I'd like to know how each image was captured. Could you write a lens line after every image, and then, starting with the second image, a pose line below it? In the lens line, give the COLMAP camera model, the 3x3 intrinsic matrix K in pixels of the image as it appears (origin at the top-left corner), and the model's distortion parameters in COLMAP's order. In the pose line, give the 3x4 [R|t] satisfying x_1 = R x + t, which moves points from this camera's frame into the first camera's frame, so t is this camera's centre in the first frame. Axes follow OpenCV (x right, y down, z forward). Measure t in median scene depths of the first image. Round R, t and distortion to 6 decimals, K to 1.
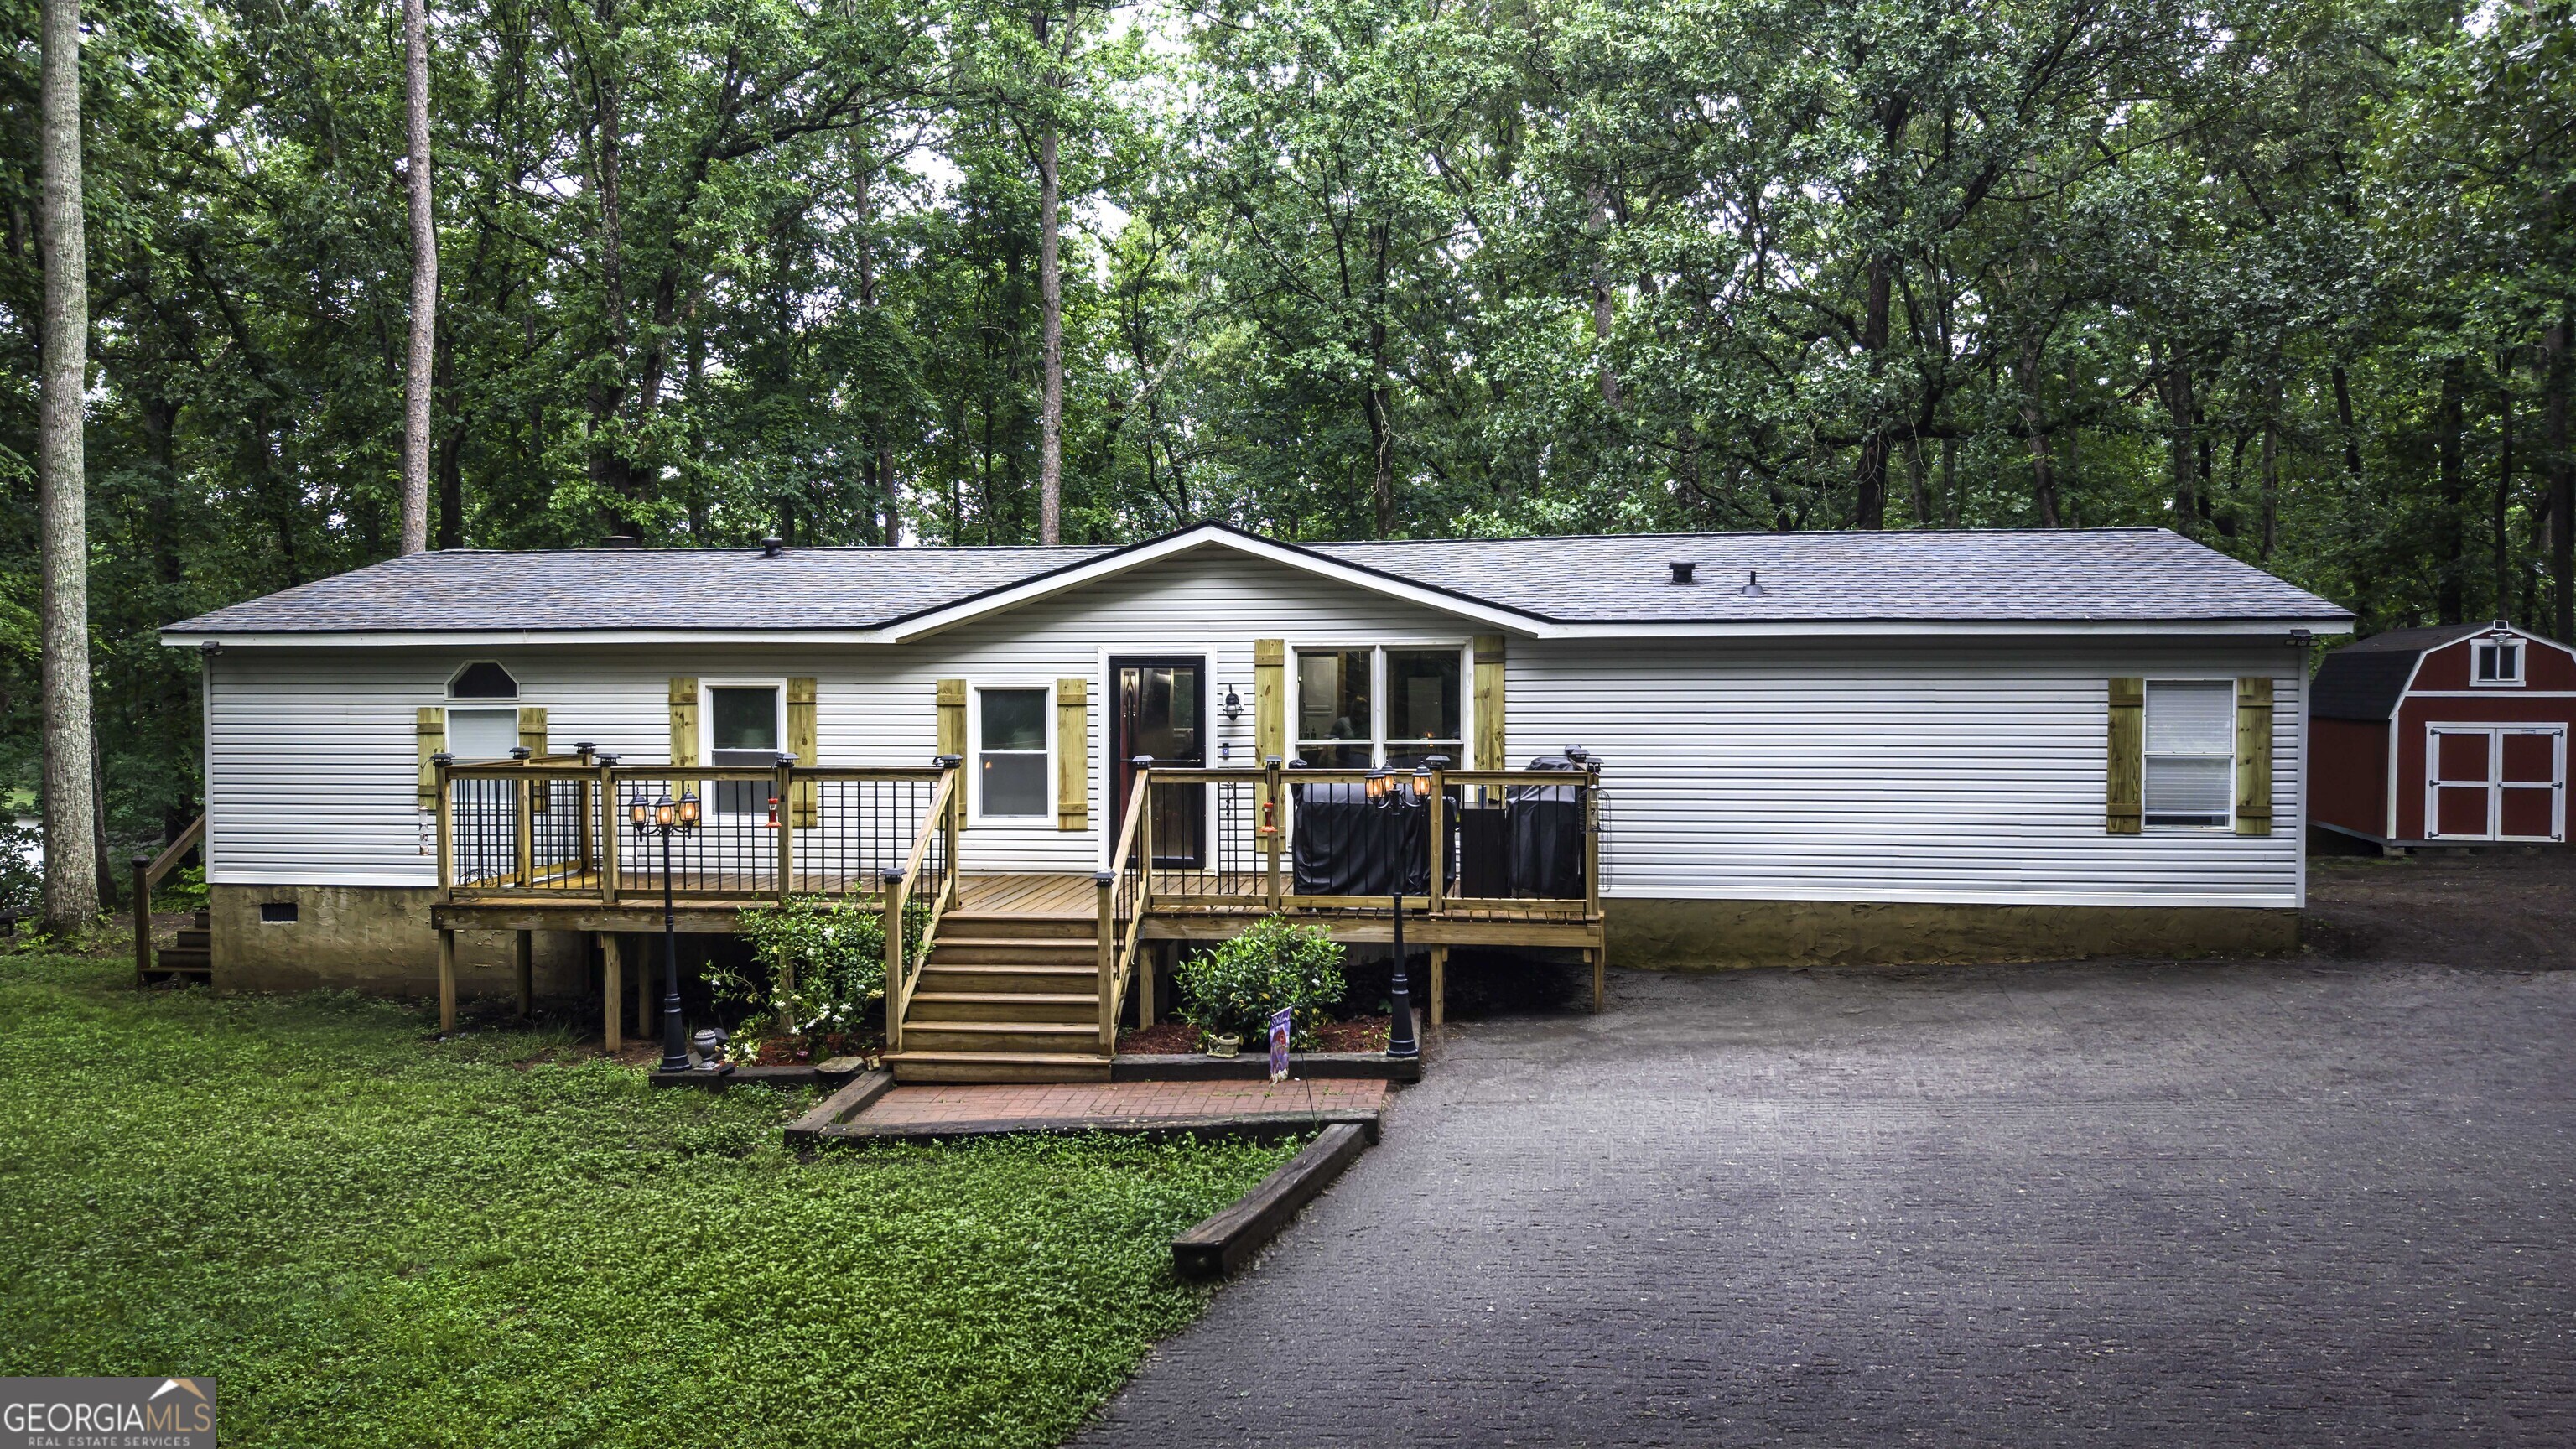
lens RADIAL K [[1704.6, 0, 1287.8], [0, 1704.6, 764.5], [0, 0, 1]] dist [0.080288, -0.098589]
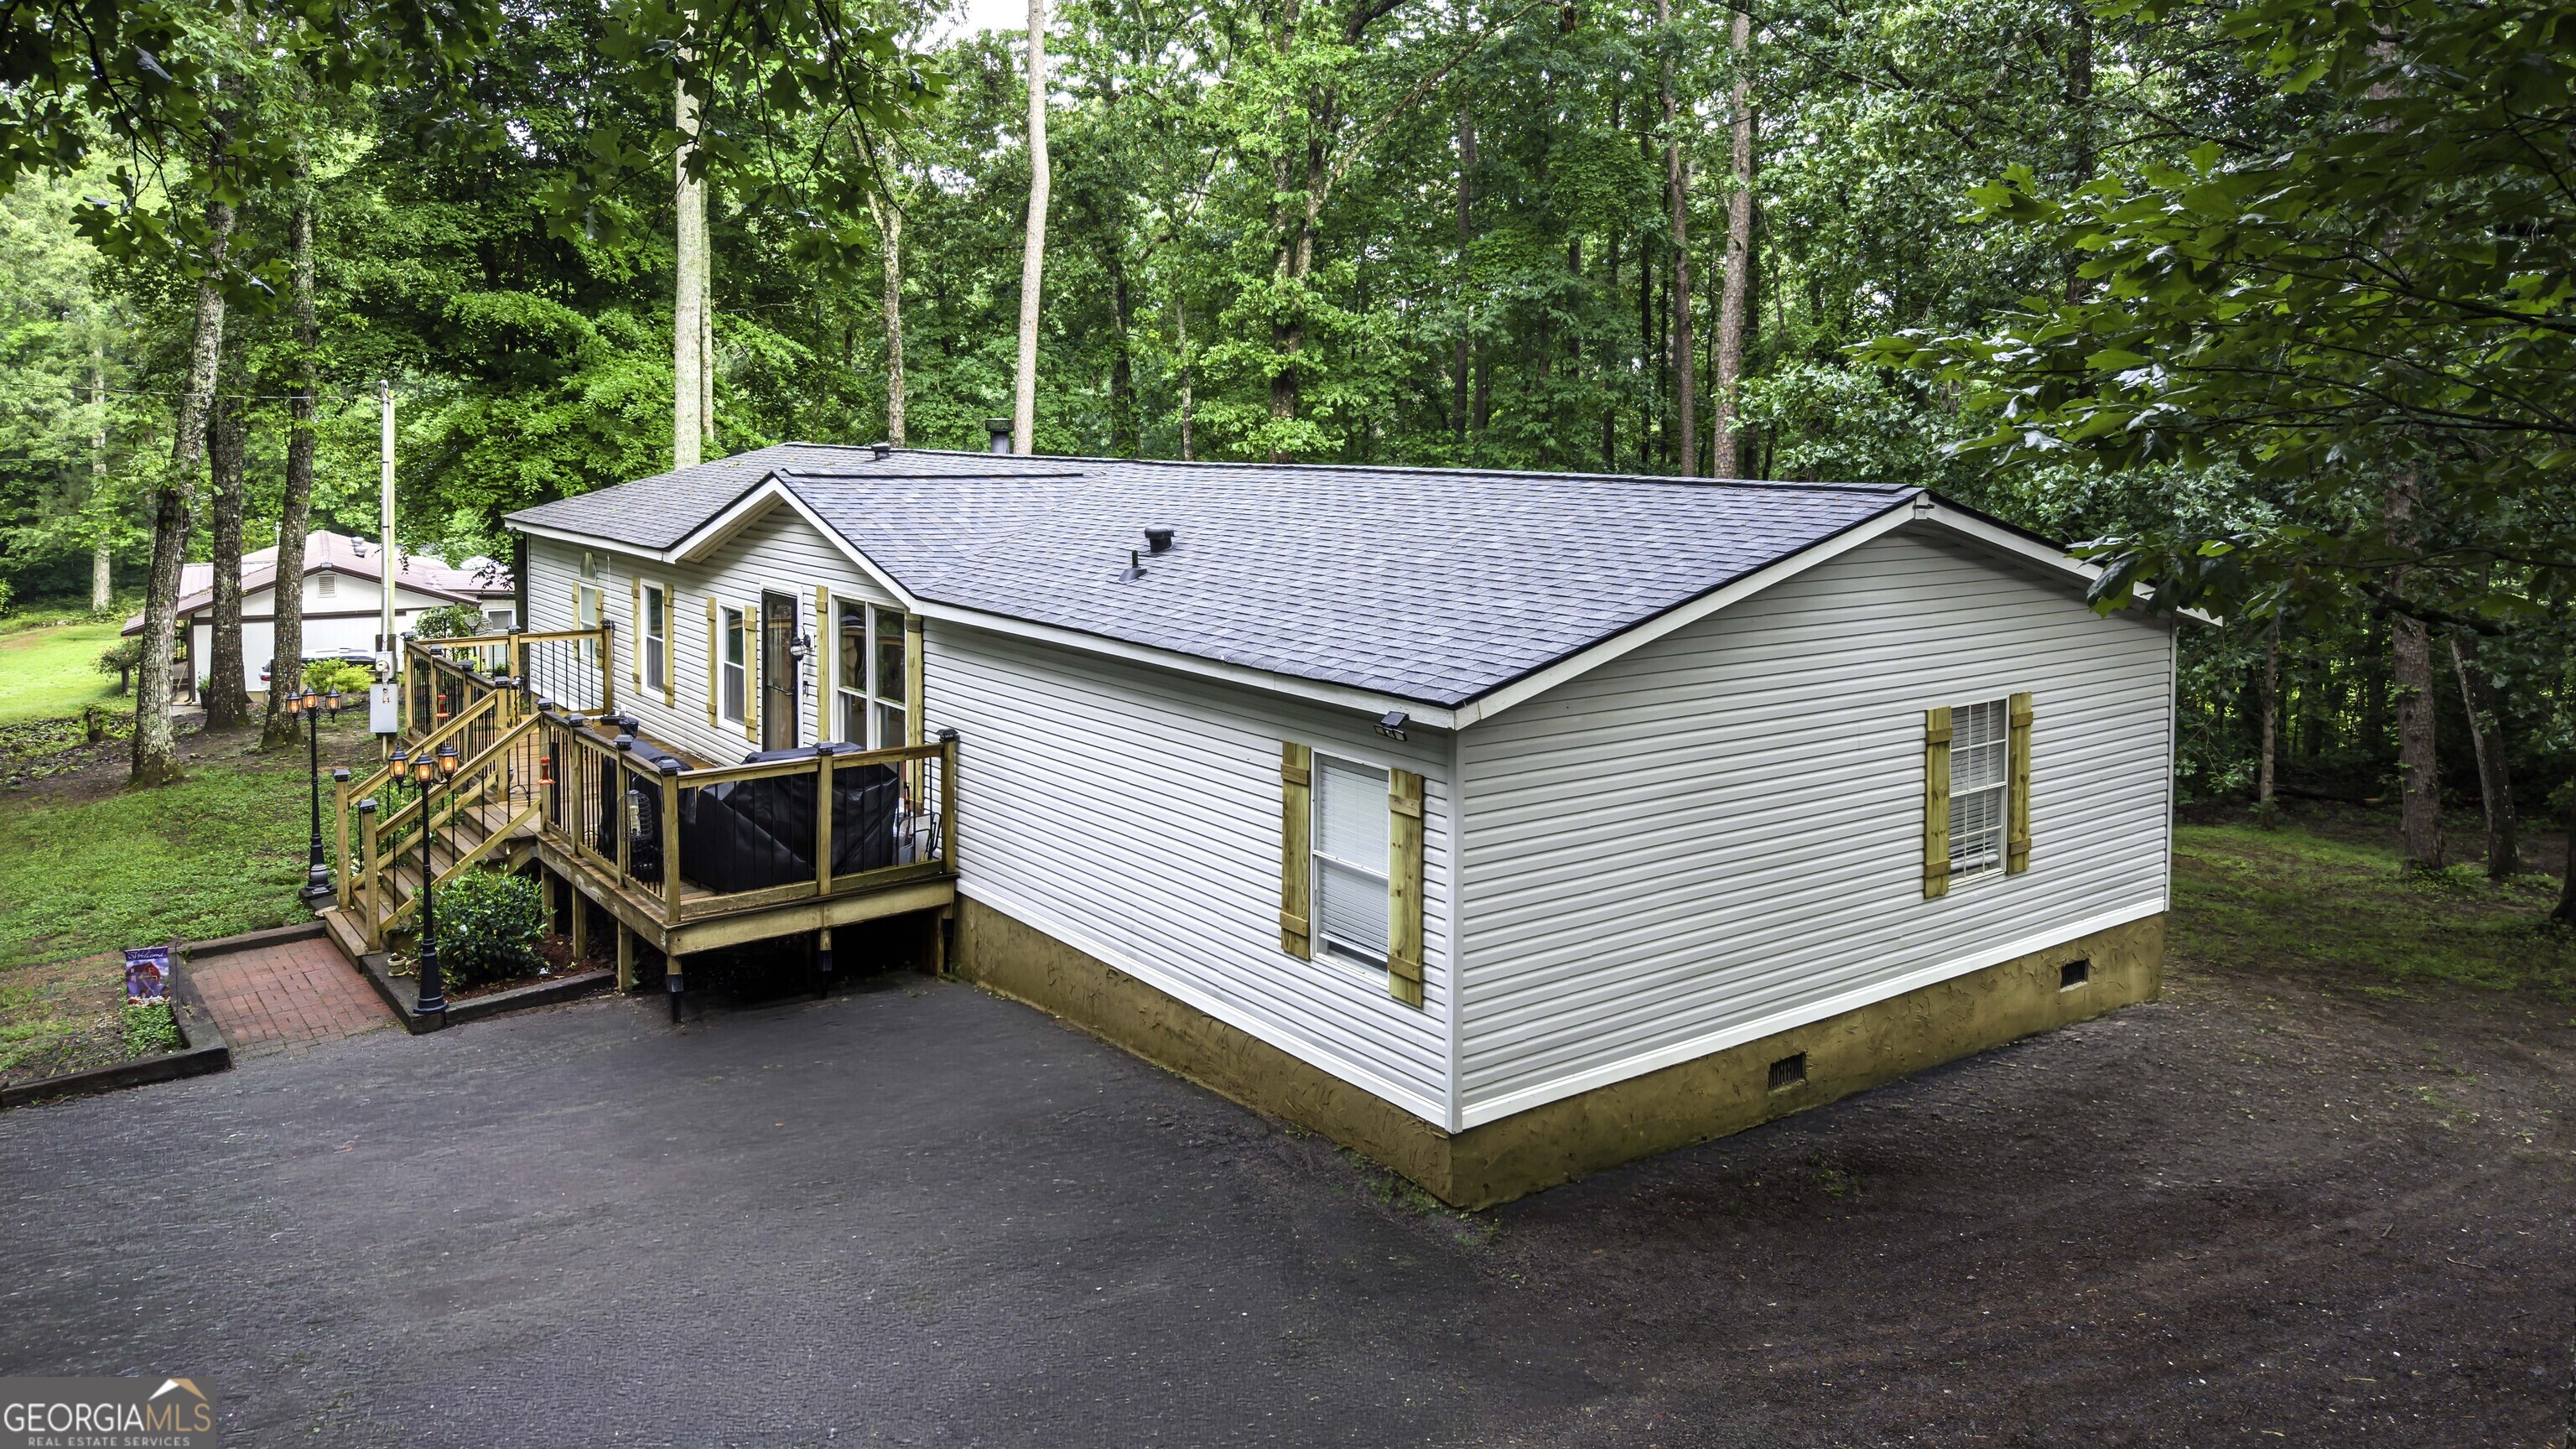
lens RADIAL K [[1704.6, 0, 1287.8], [0, 1704.6, 764.5], [0, 0, 1]] dist [0.080288, -0.098589]
pose [[0.698368, 0.146674, -0.700549, 0.911827], [-0.048062, 0.986178, 0.158563, -0.142858], [0.714123, -0.077066, 0.695765, 0.476453]]
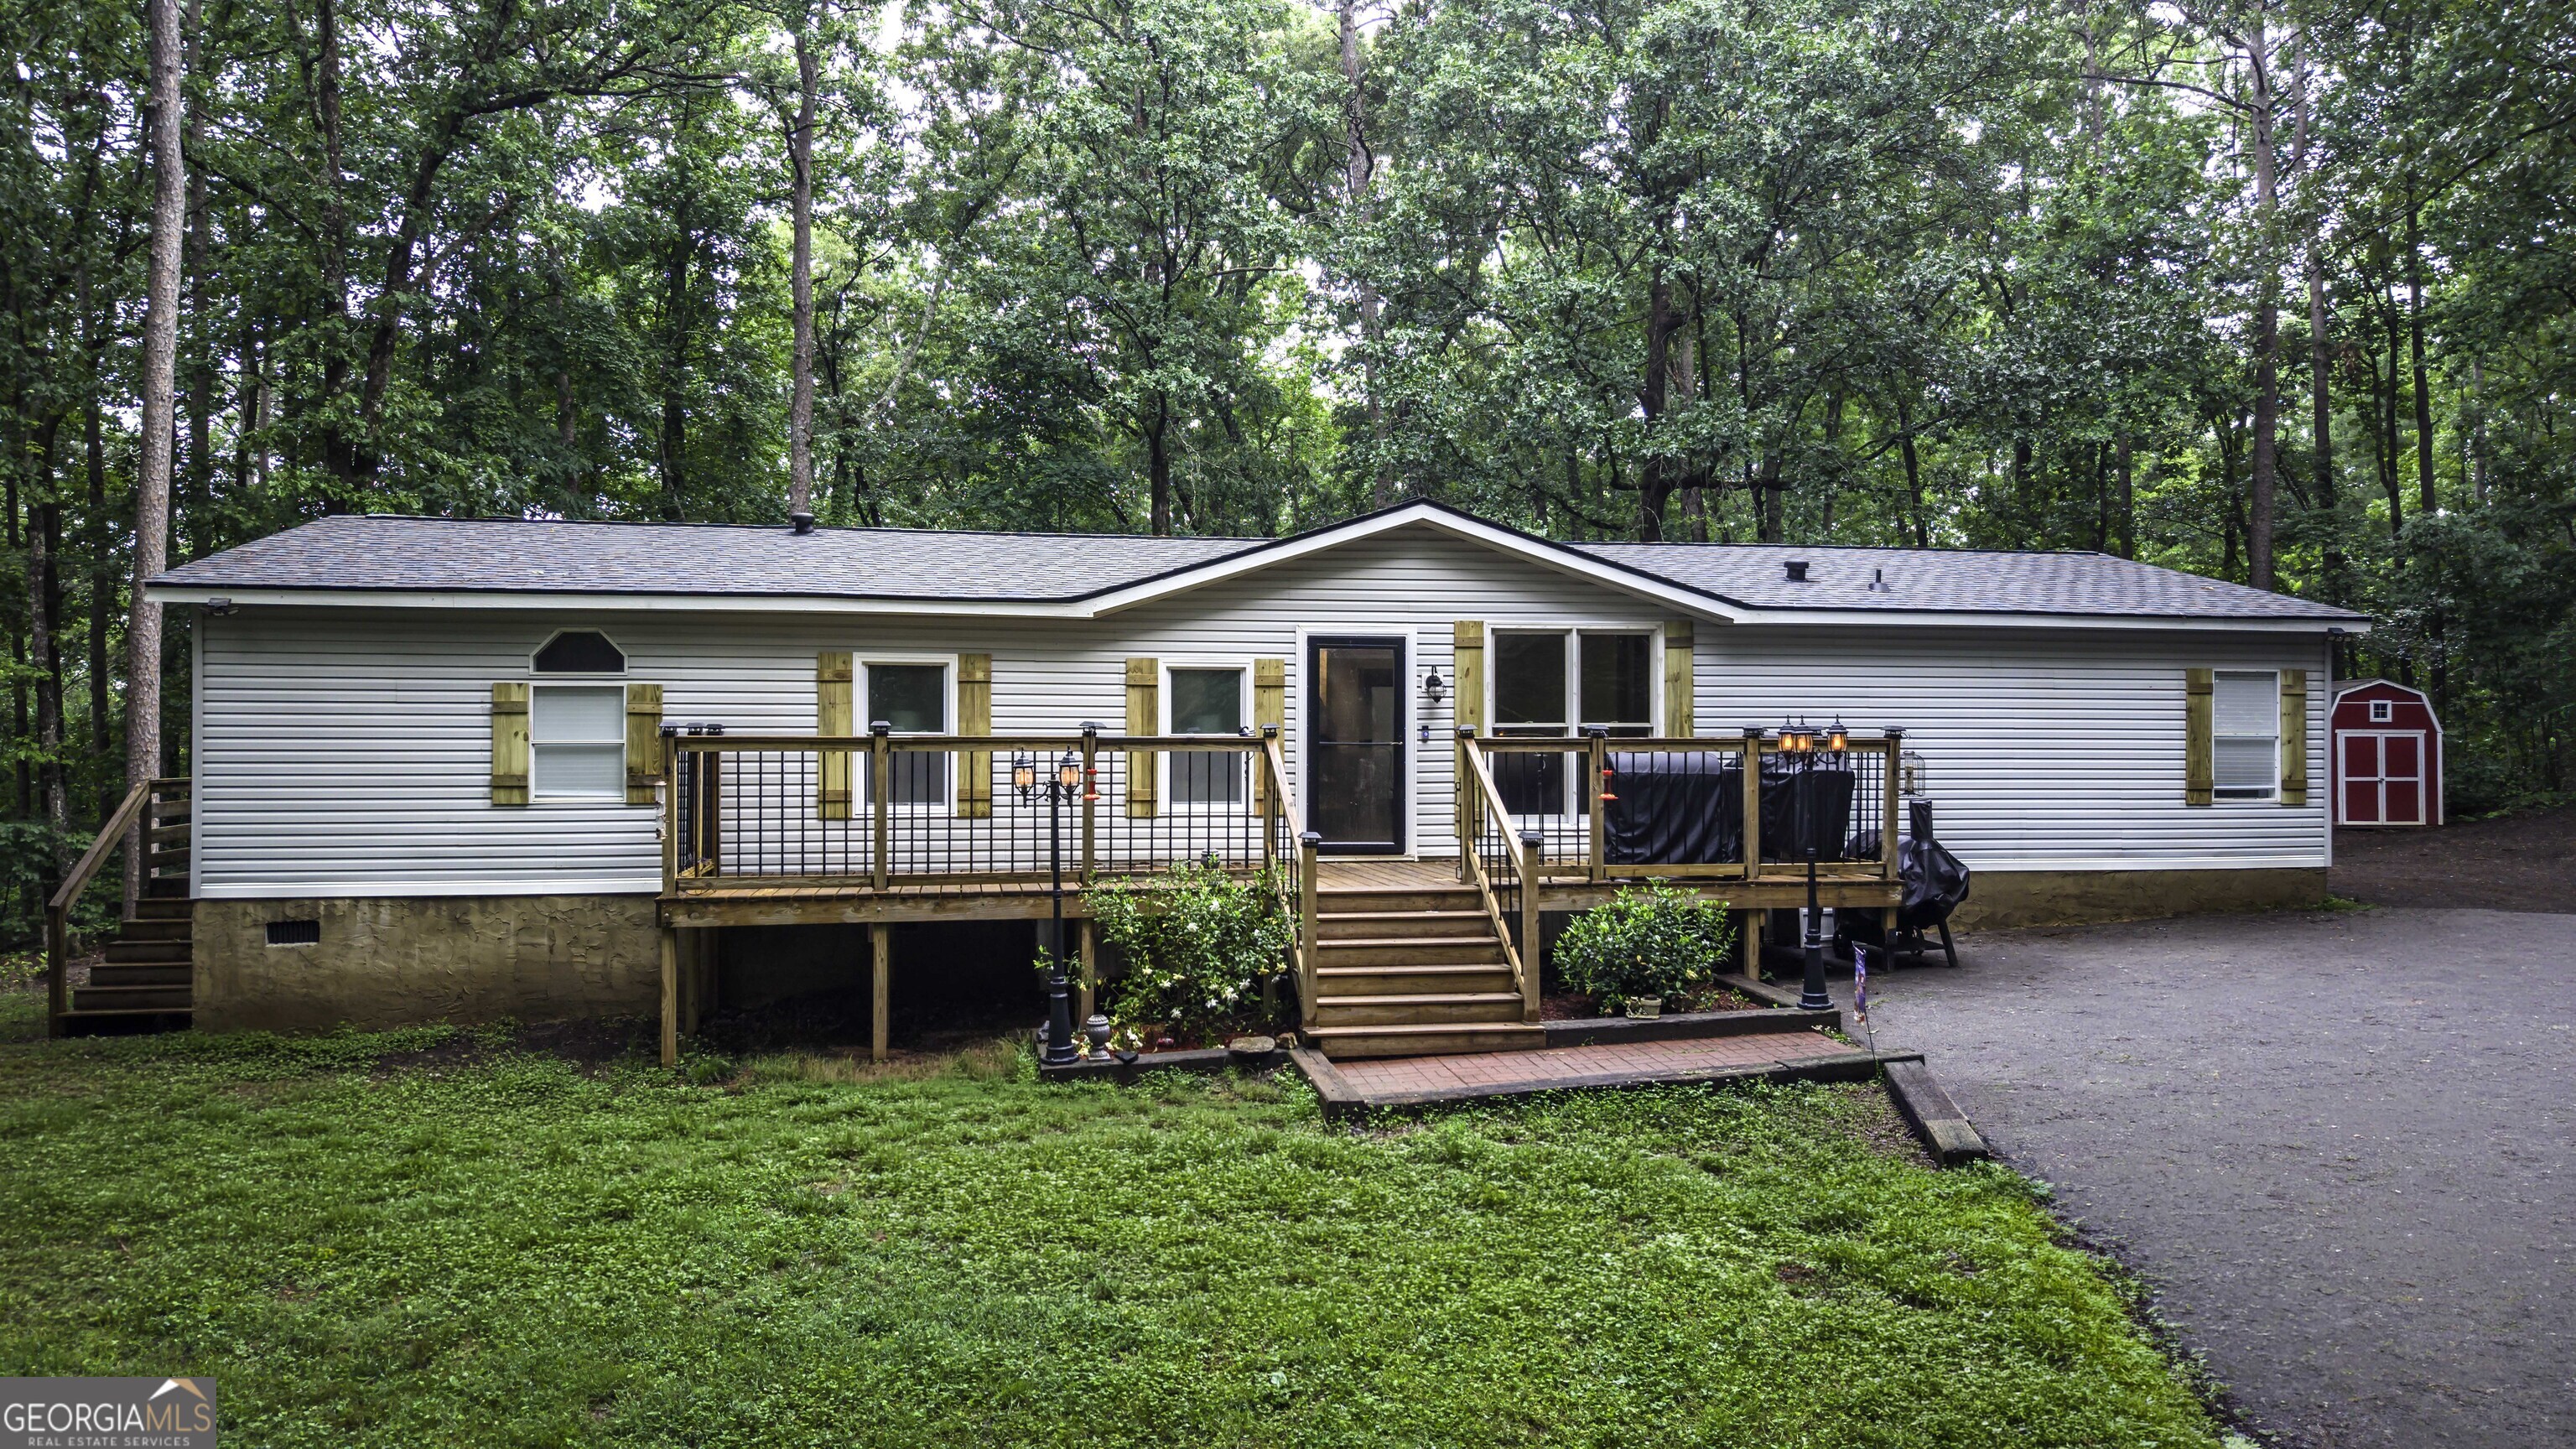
lens RADIAL K [[1704.6, 0, 1287.8], [0, 1704.6, 764.5], [0, 0, 1]] dist [0.080288, -0.098589]
pose [[0.954749, -0.000746, 0.297411, -0.404320], [0.011969, 0.999283, -0.035918, 0.044103], [-0.297171, 0.037852, 0.954074, 0.083679]]
